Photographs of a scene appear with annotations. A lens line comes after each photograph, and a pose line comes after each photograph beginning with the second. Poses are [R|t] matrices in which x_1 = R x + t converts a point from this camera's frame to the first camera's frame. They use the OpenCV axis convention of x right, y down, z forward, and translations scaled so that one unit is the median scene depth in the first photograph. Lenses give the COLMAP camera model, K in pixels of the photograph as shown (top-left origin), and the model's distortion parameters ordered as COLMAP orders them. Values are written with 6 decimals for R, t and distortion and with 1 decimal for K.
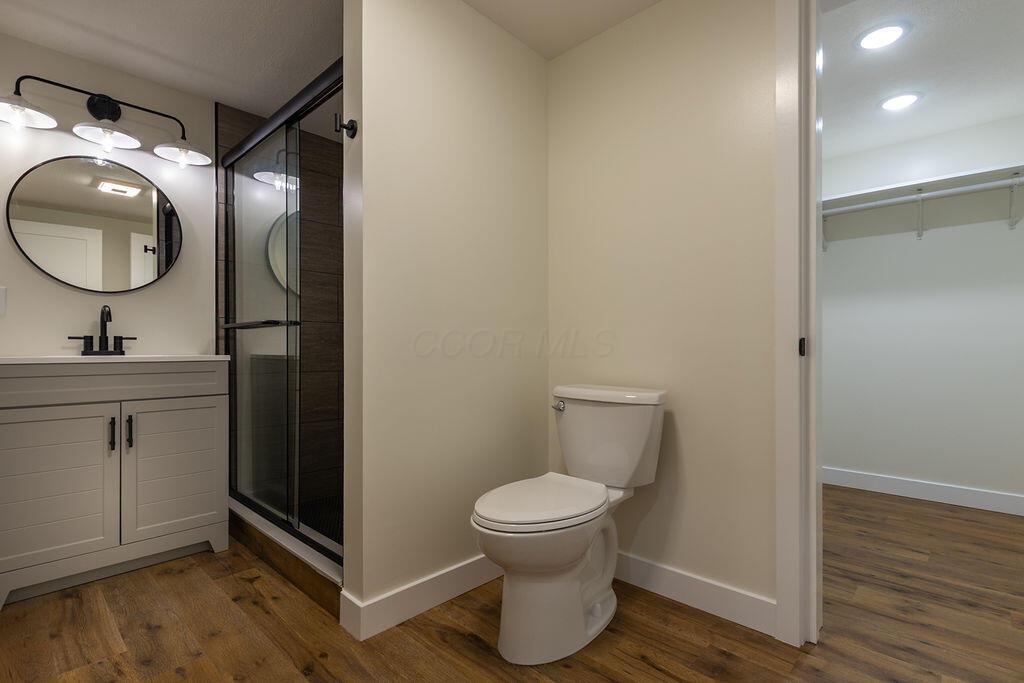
lens RADIAL K [[485.9, 0, 512.0], [0, 485.9, 341.5], [0, 0, 1]] dist [0.001443, 0.000508]
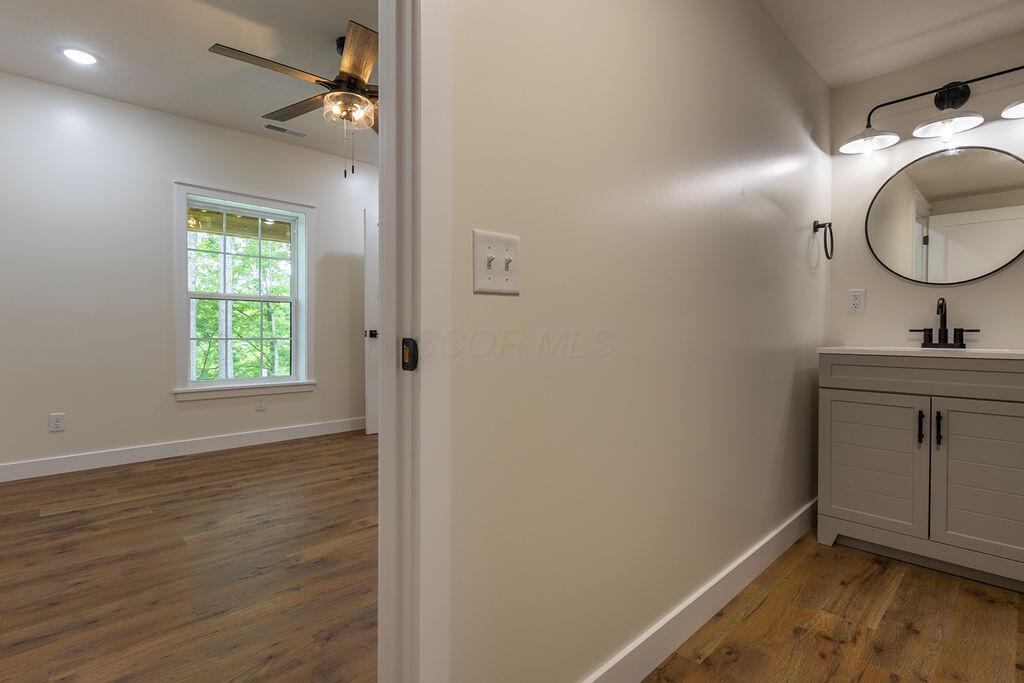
lens RADIAL K [[475.4, 0, 512.0], [0, 475.4, 330.8], [0, 0, 1]] dist [-0.002705, -0.000577]
pose [[-0.050501, -0.001261, -0.998723, 0.206969], [0.013935, 0.999901, -0.001967, -0.020101], [0.998627, -0.014017, -0.050478, 0.196092]]
